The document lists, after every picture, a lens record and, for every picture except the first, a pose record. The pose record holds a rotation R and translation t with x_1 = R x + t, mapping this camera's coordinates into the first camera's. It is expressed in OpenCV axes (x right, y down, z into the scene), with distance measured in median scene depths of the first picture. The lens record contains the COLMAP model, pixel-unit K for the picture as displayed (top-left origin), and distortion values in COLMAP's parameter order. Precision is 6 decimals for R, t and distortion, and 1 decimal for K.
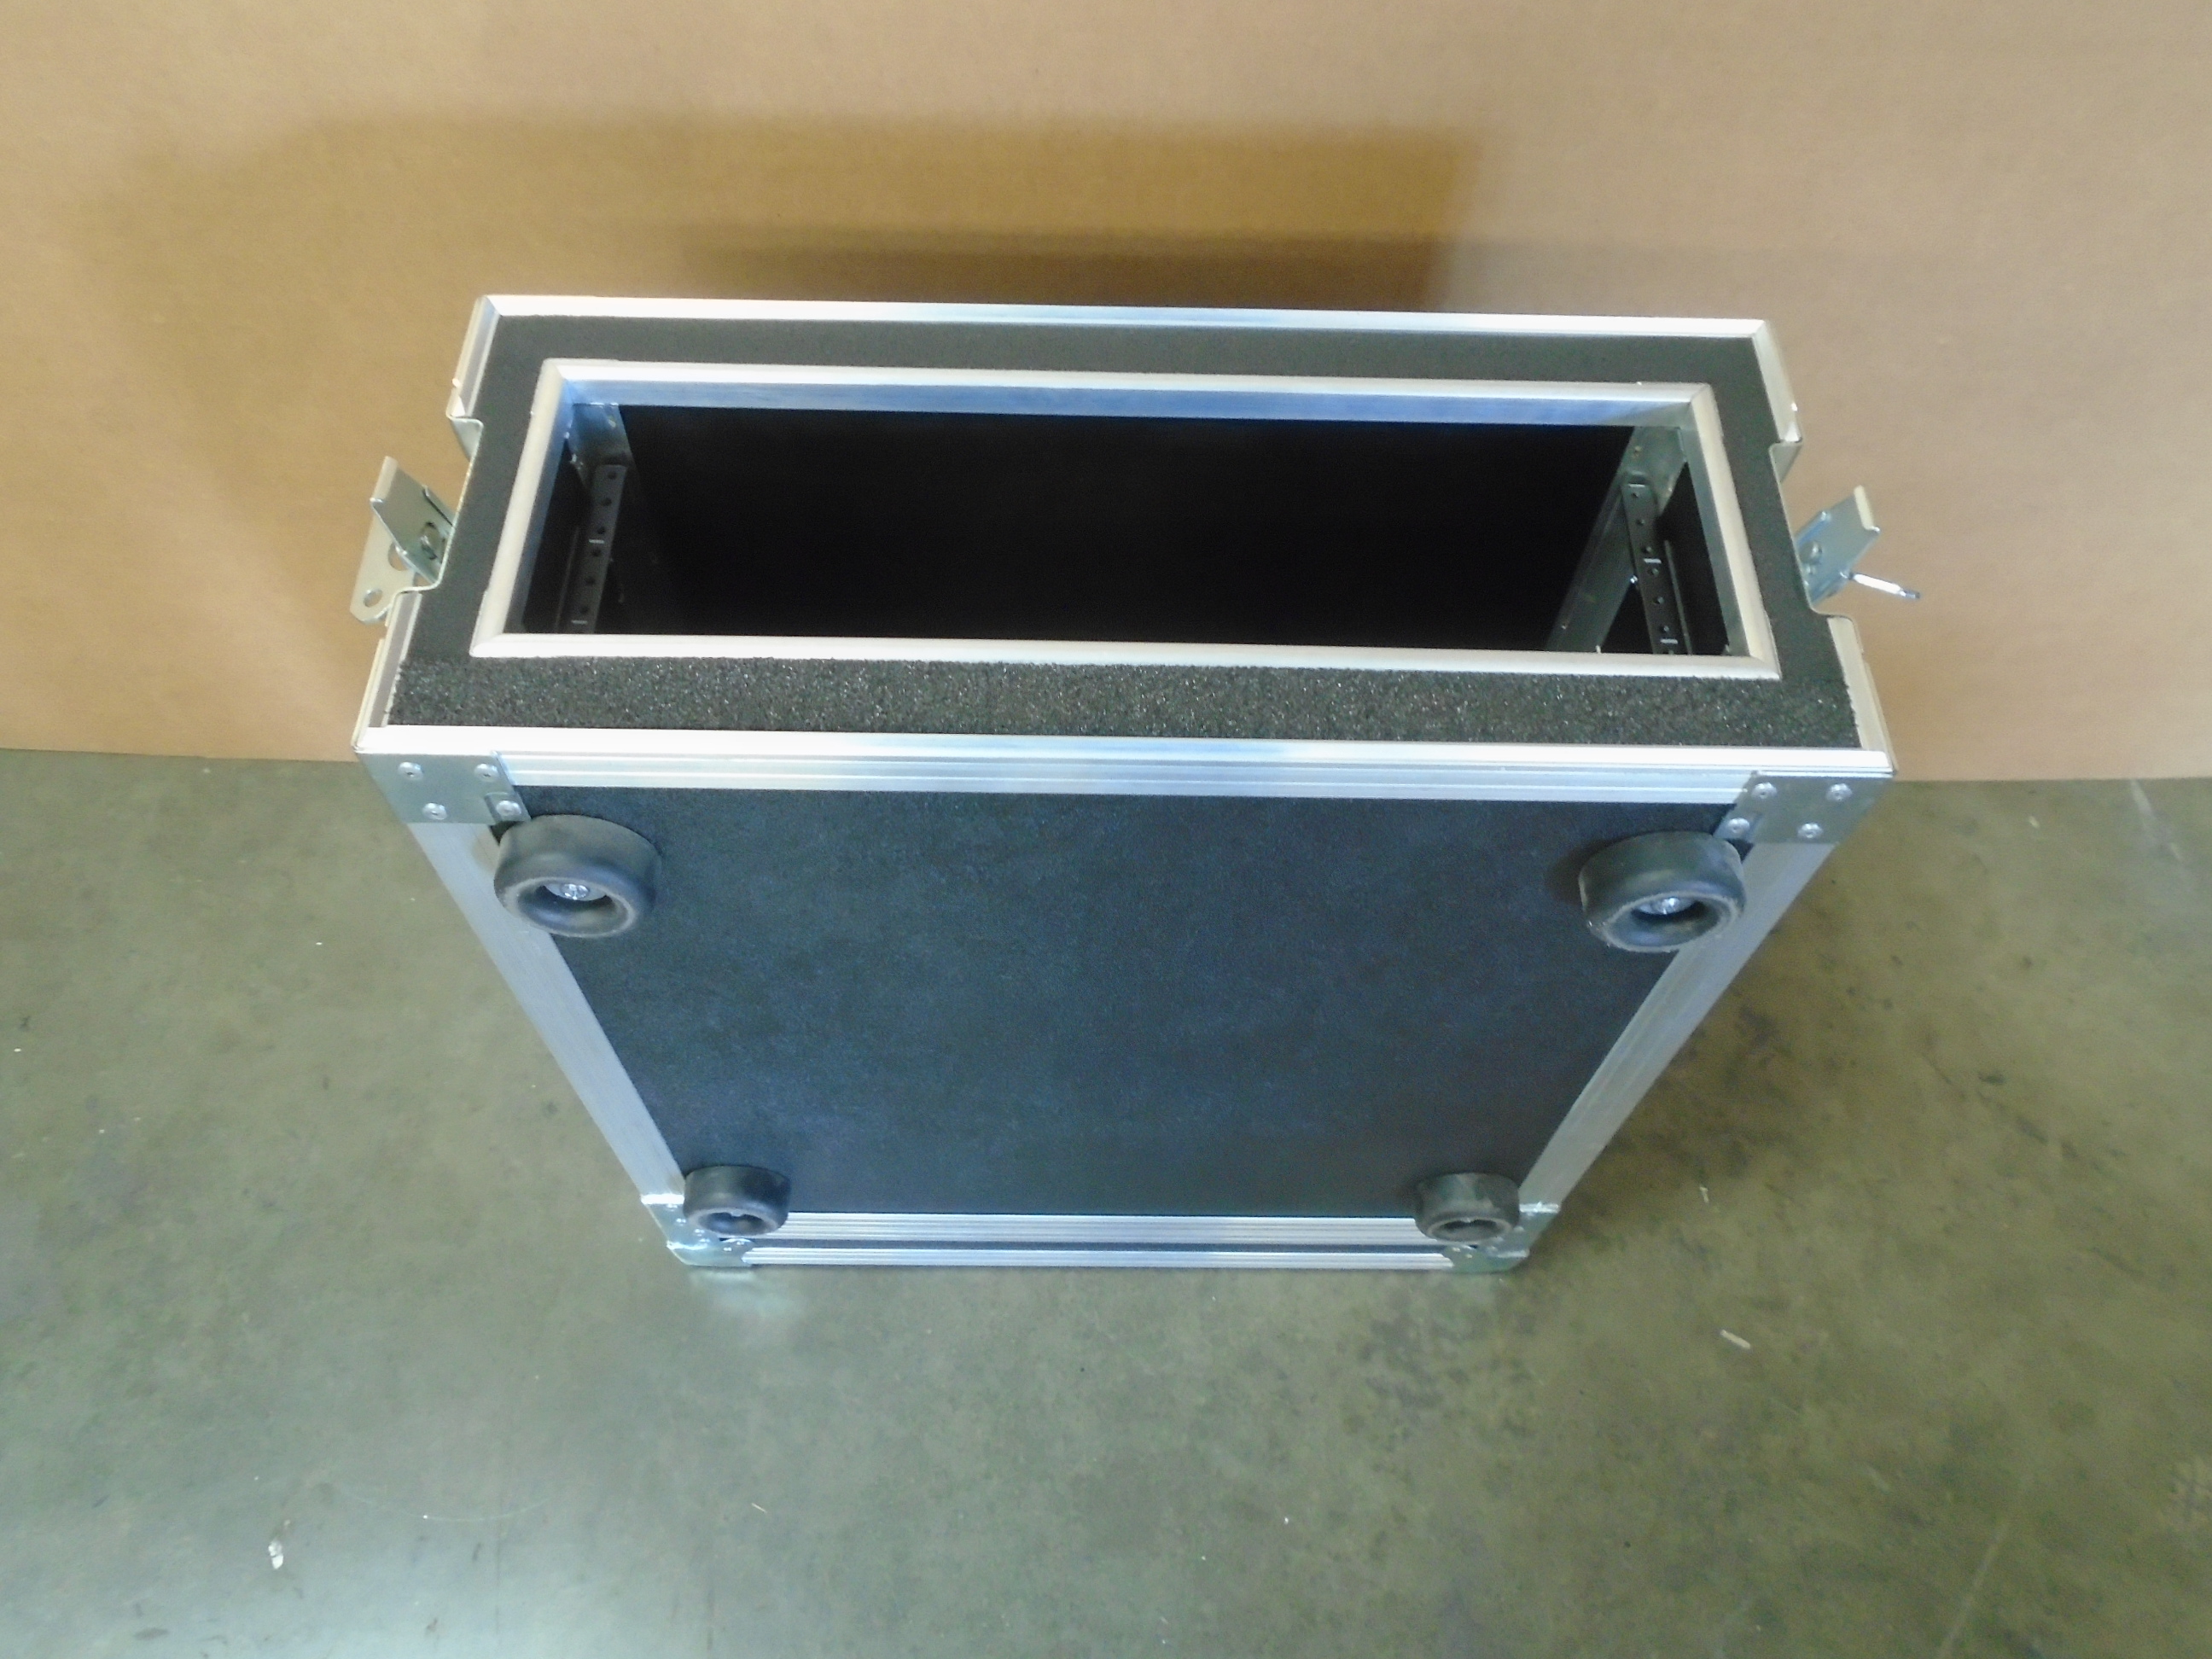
lens RADIAL K [[1710.1, 0, 1098.2], [0, 1710.1, 830.0], [0, 0, 1]] dist [-0.005452, -0.002895]
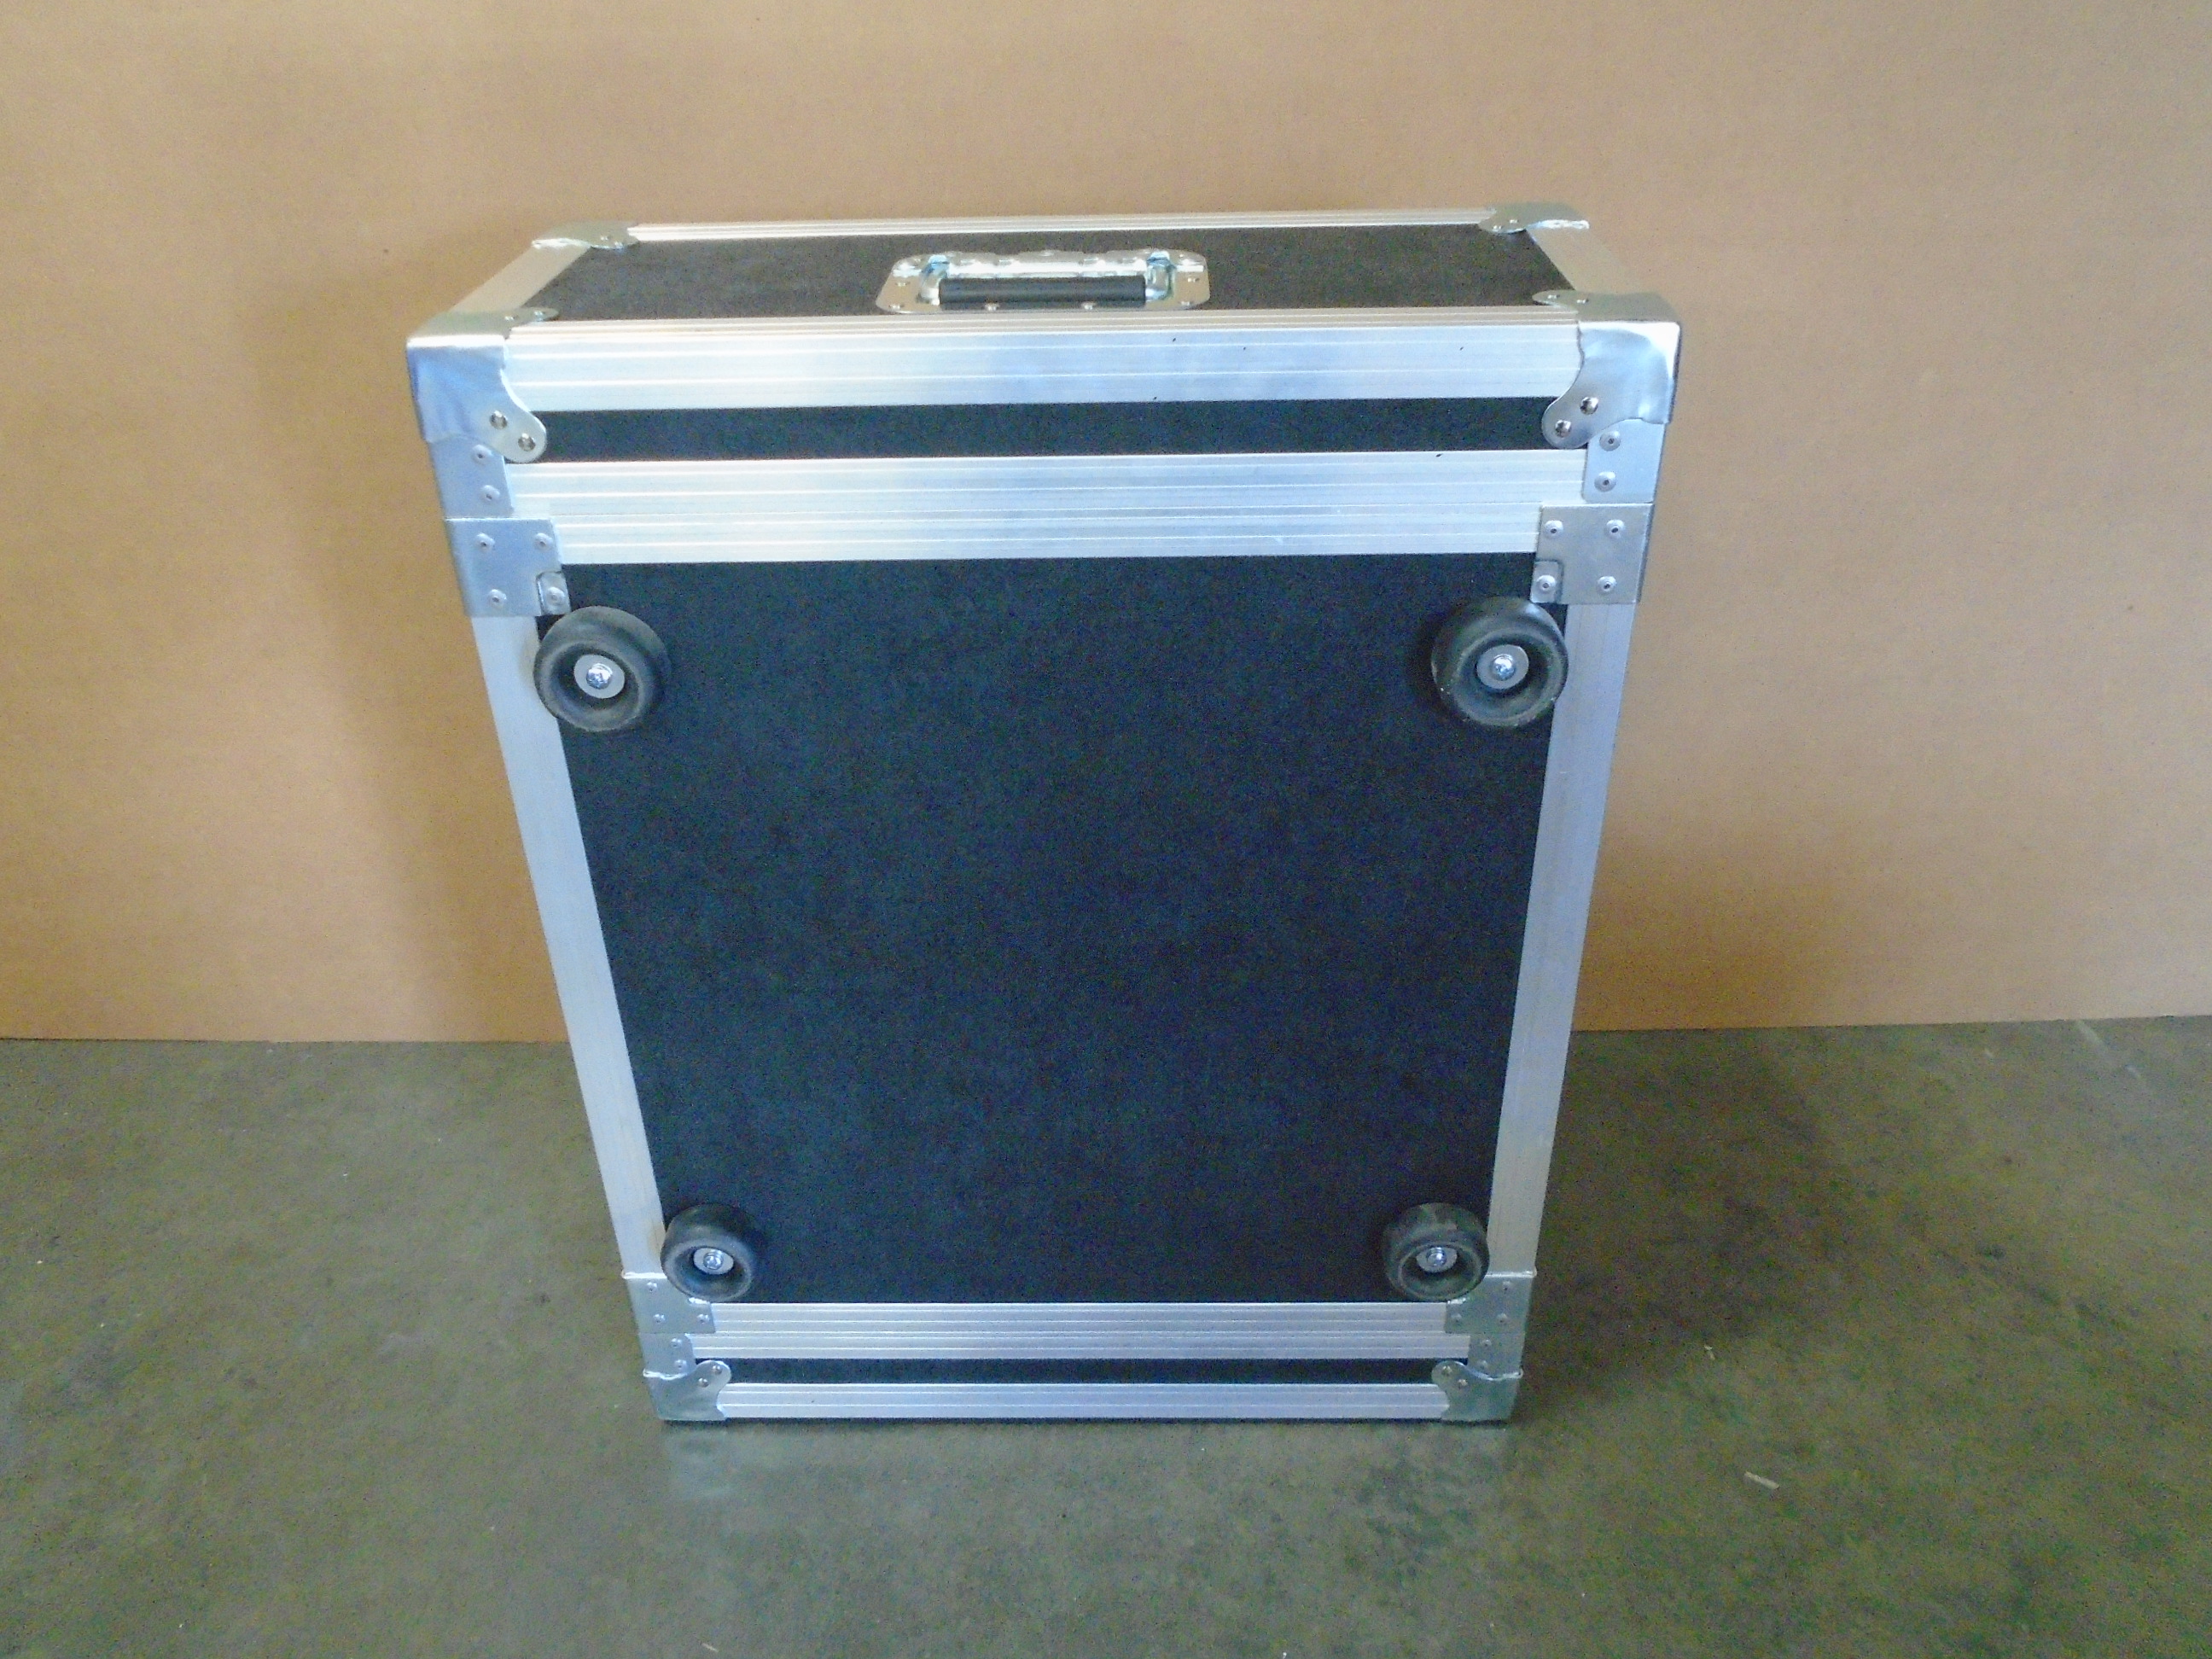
lens RADIAL K [[1710.1, 0, 1096.1], [0, 1710.1, 828.8], [0, 0, 1]] dist [-0.005452, -0.002895]
pose [[0.999055, -0.029980, -0.031456, 0.049027], [0.012265, 0.888999, -0.457745, 0.406273], [0.041687, 0.456927, 0.888527, -0.010851]]
